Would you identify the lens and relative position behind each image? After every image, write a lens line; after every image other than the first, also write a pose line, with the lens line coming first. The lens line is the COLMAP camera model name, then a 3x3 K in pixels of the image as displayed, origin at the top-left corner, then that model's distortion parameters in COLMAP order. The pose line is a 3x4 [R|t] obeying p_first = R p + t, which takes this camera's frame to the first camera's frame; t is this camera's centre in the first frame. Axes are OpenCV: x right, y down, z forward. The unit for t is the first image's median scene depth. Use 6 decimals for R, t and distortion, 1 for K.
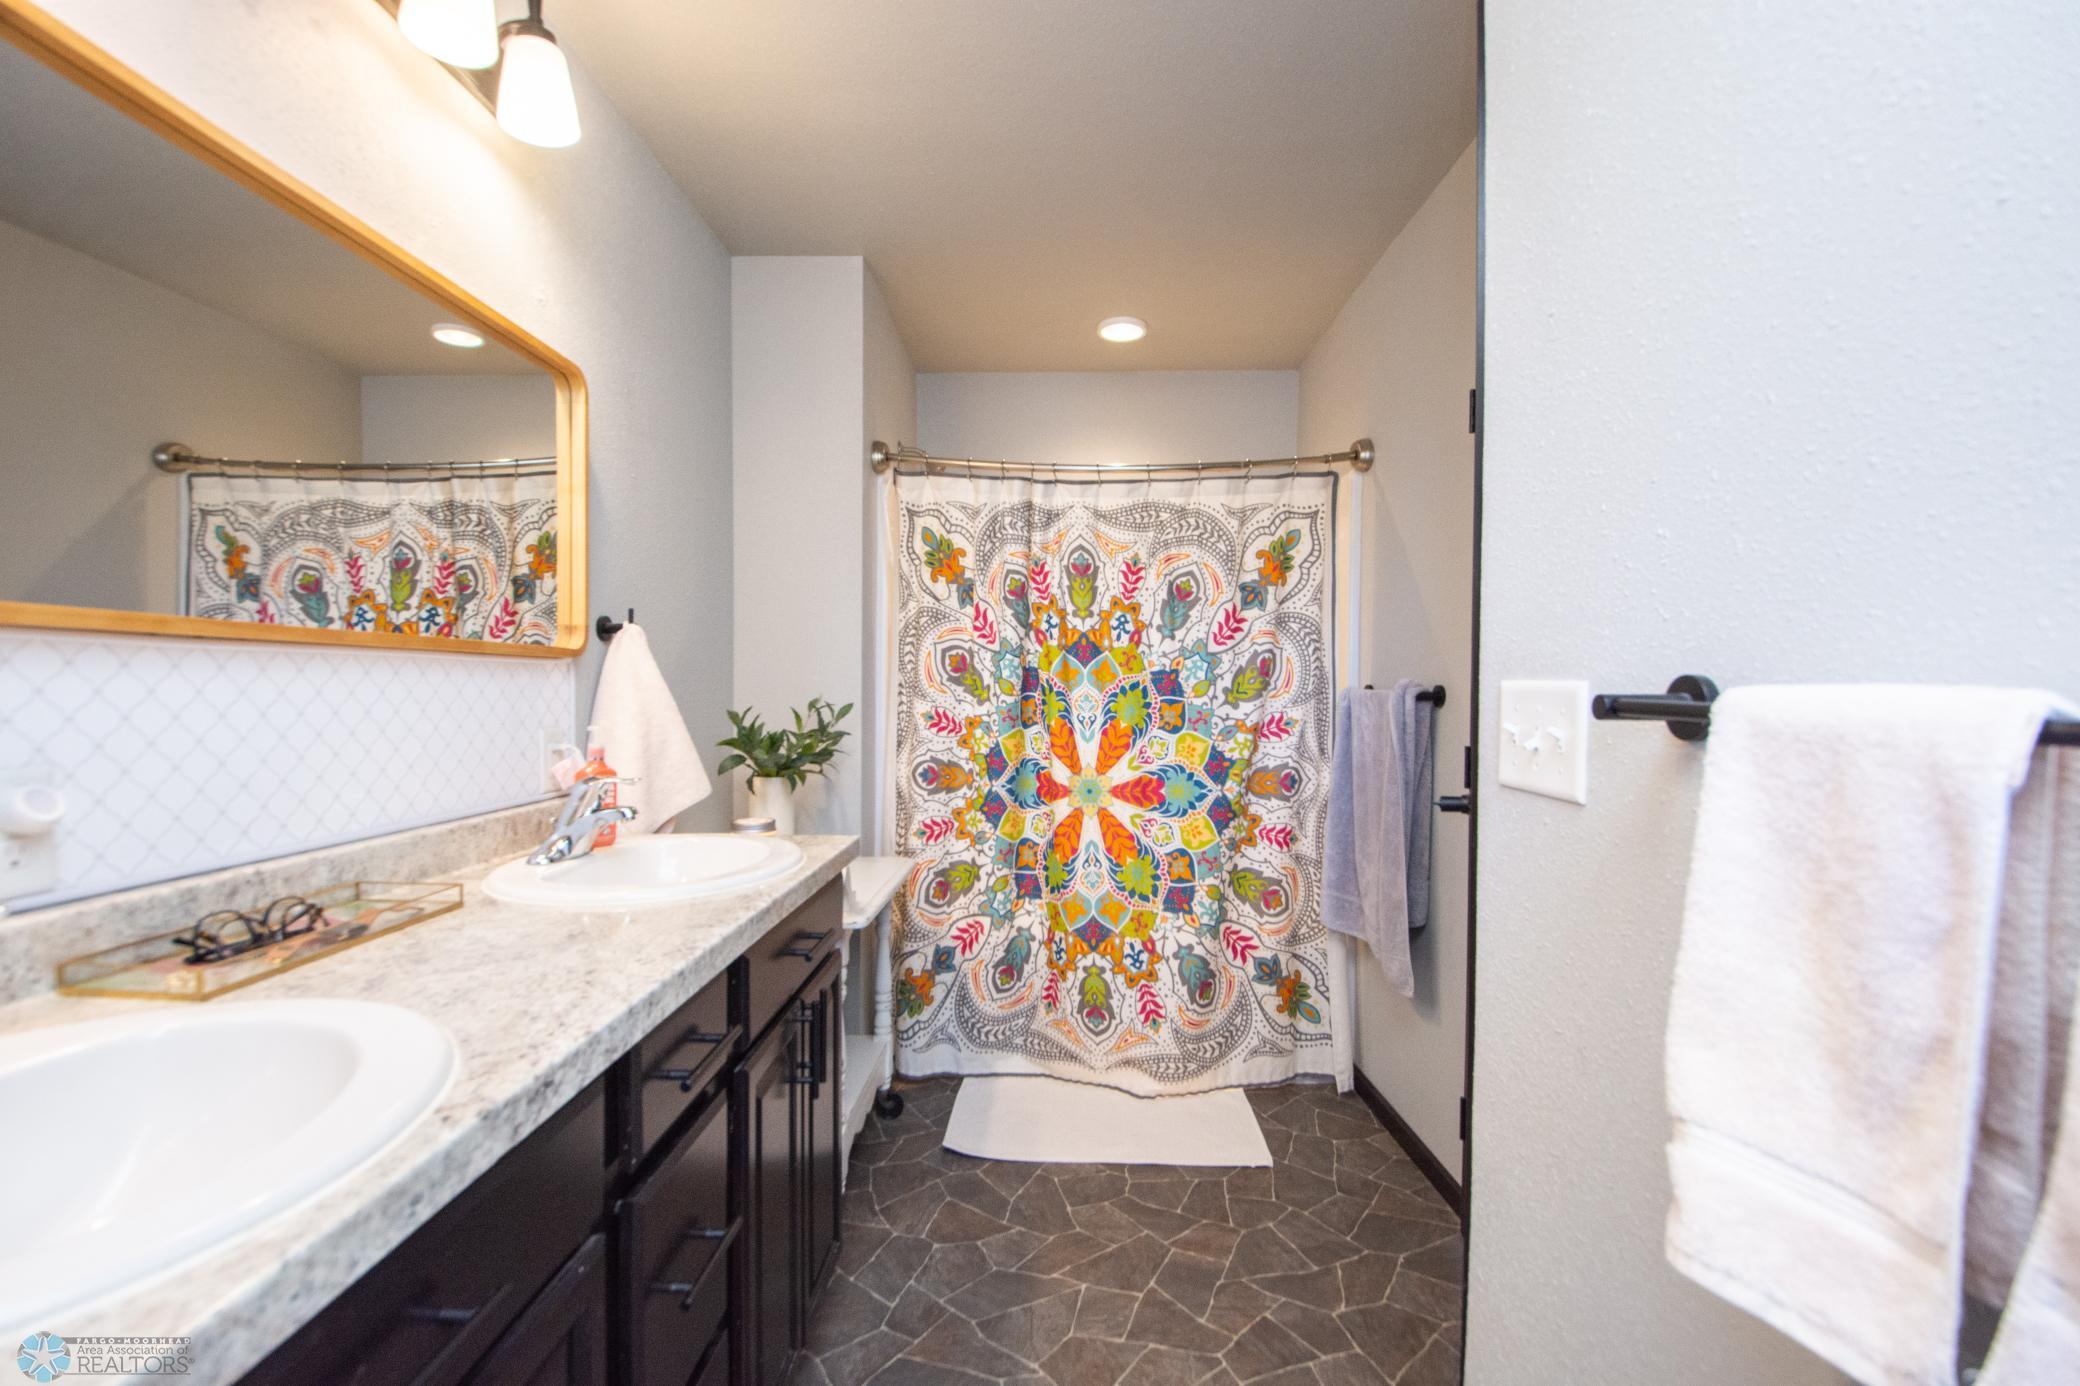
lens RADIAL K [[914.0, 0, 1033.6], [0, 914.0, 704.8], [0, 0, 1]] dist [0.017153, -0.021861]
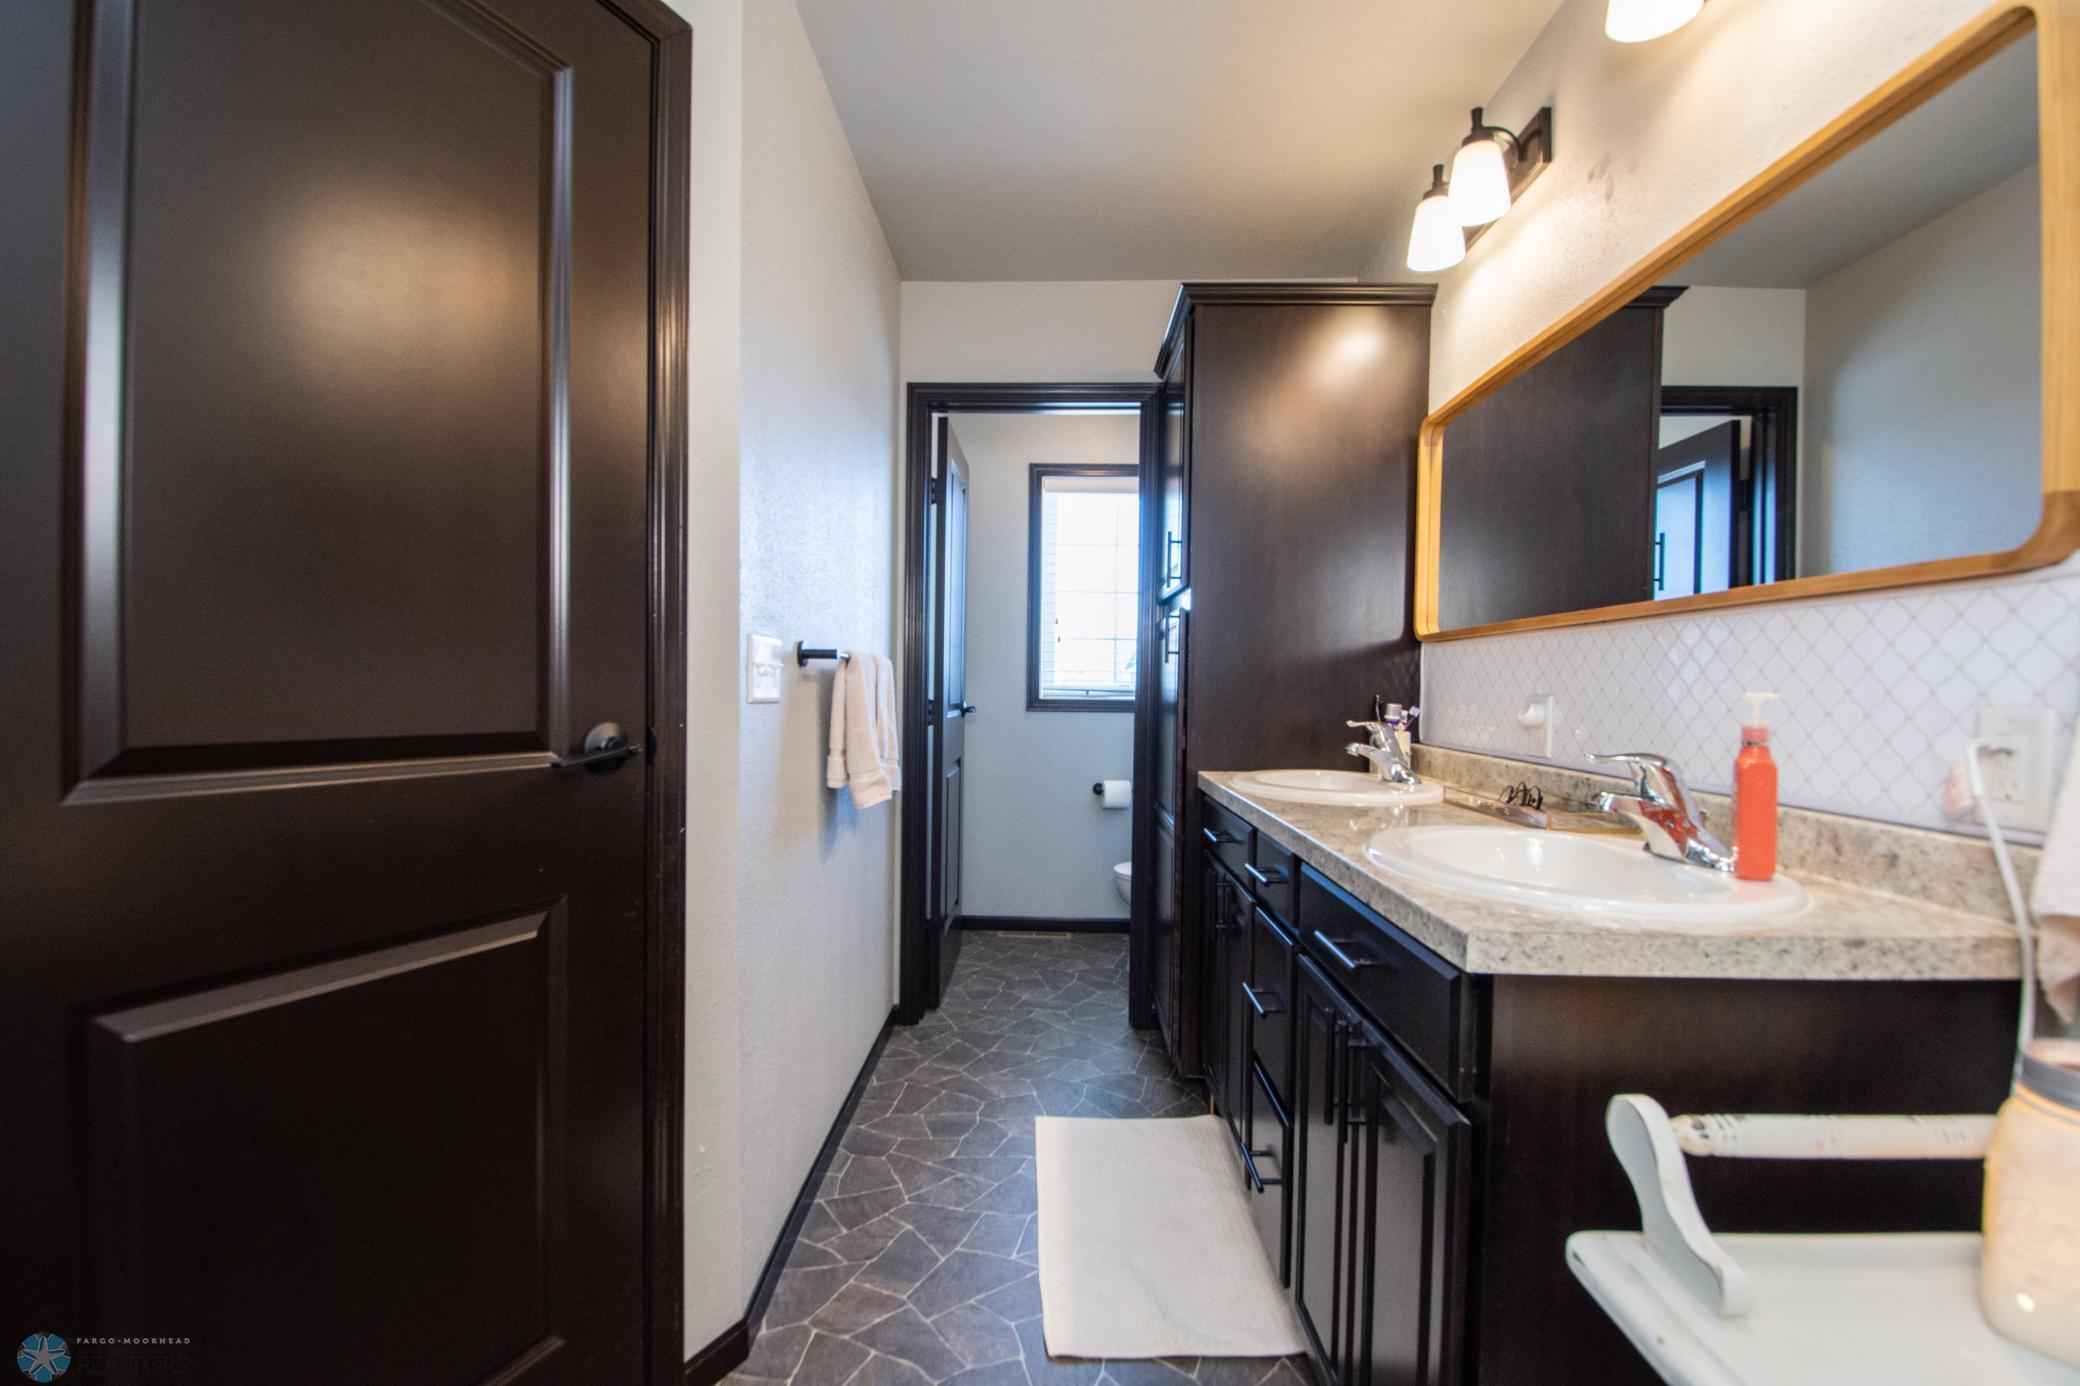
lens RADIAL K [[914.0, 0, 1033.6], [0, 914.0, 704.8], [0, 0, 1]] dist [0.017153, -0.021861]
pose [[-0.999835, -0.017898, 0.003216, 0.042117], [-0.017769, 0.999172, 0.036601, 0.018788], [-0.003868, 0.036538, -0.999325, 1.956297]]
